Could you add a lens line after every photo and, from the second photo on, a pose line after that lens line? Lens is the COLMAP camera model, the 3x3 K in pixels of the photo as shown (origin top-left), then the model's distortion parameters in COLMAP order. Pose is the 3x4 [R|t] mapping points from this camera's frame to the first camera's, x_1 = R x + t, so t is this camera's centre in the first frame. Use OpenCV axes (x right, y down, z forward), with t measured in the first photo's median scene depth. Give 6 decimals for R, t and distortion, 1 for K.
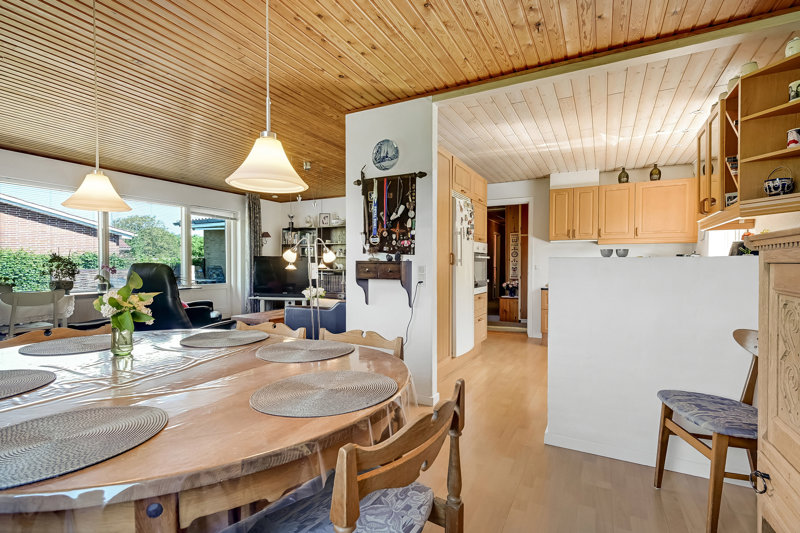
lens RADIAL K [[388.1, 0, 395.8], [0, 388.1, 268.1], [0, 0, 1]] dist [-0.004436, 0.000025]
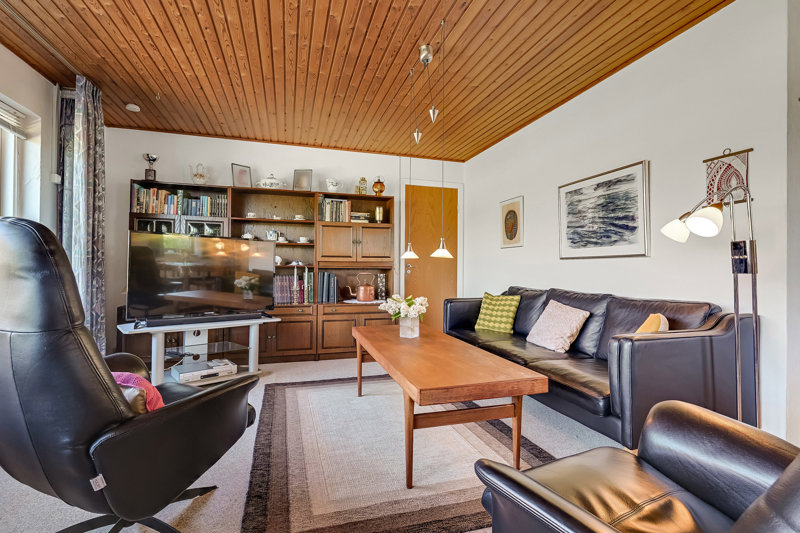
lens RADIAL K [[379.8, 0, 369.5], [0, 379.8, 268.4], [0, 0, 1]] dist [-0.003011, -0.000182]
pose [[0.708316, 0.010774, 0.705813, -0.597973], [-0.000268, 0.999888, -0.014993, 0.019925], [-0.705896, 0.010431, 0.708239, 0.673353]]
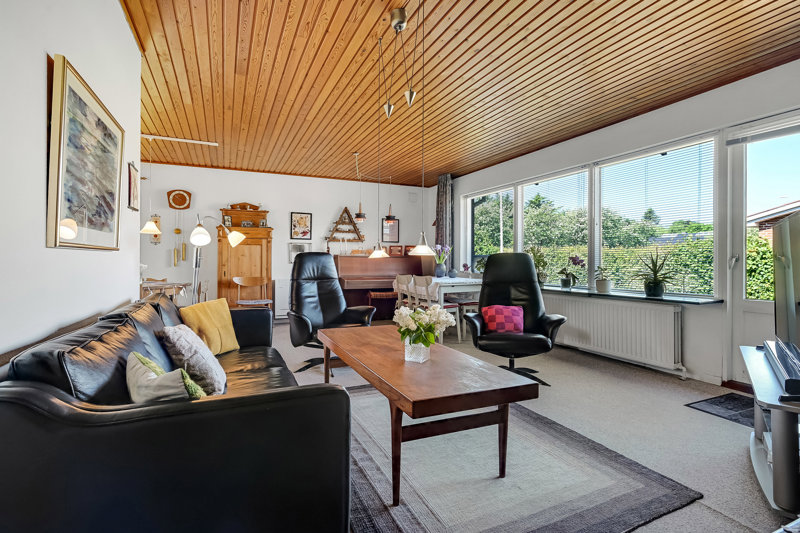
lens RADIAL K [[388.1, 0, 393.4], [0, 388.1, 264.8], [0, 0, 1]] dist [-0.004436, 0.000025]
pose [[-0.609759, -0.001449, -0.792586, 0.107938], [-0.017827, 0.999770, 0.011887, 0.006607], [0.792386, 0.021378, -0.609645, 1.173857]]
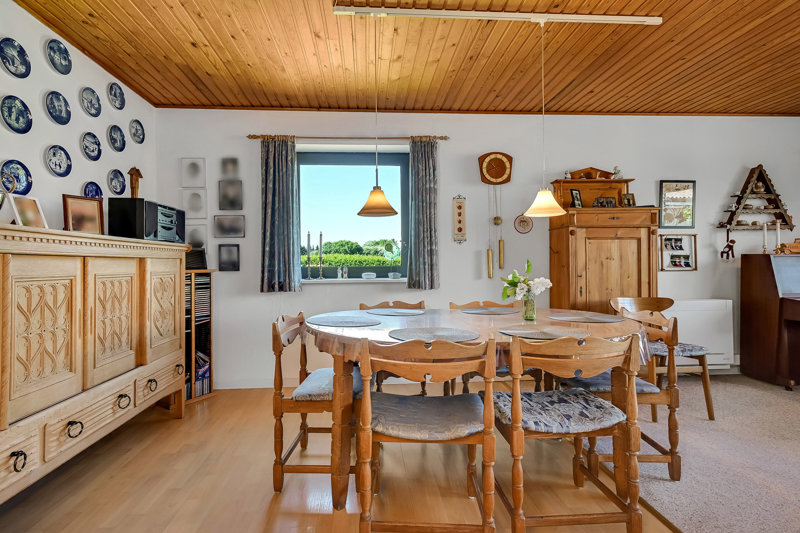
lens RADIAL K [[388.1, 0, 385.9], [0, 388.1, 263.2], [0, 0, 1]] dist [-0.004436, 0.000025]
pose [[-0.846838, 0.005356, -0.531825, 0.119624], [0.002742, 0.999980, 0.005705, 0.003724], [0.531844, 0.003373, -0.846835, 0.535157]]
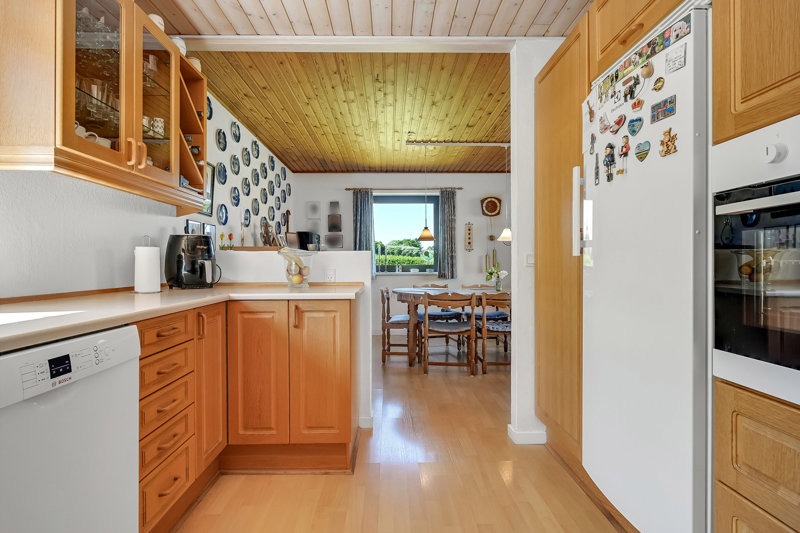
lens RADIAL K [[388.1, 0, 393.6], [0, 388.1, 266.4], [0, 0, 1]] dist [-0.004436, 0.000025]
pose [[-0.867701, 0.006823, -0.497039, 0.379918], [-0.001109, 0.999877, 0.015661, -0.000105], [0.497085, 0.014141, -0.867587, 0.871049]]
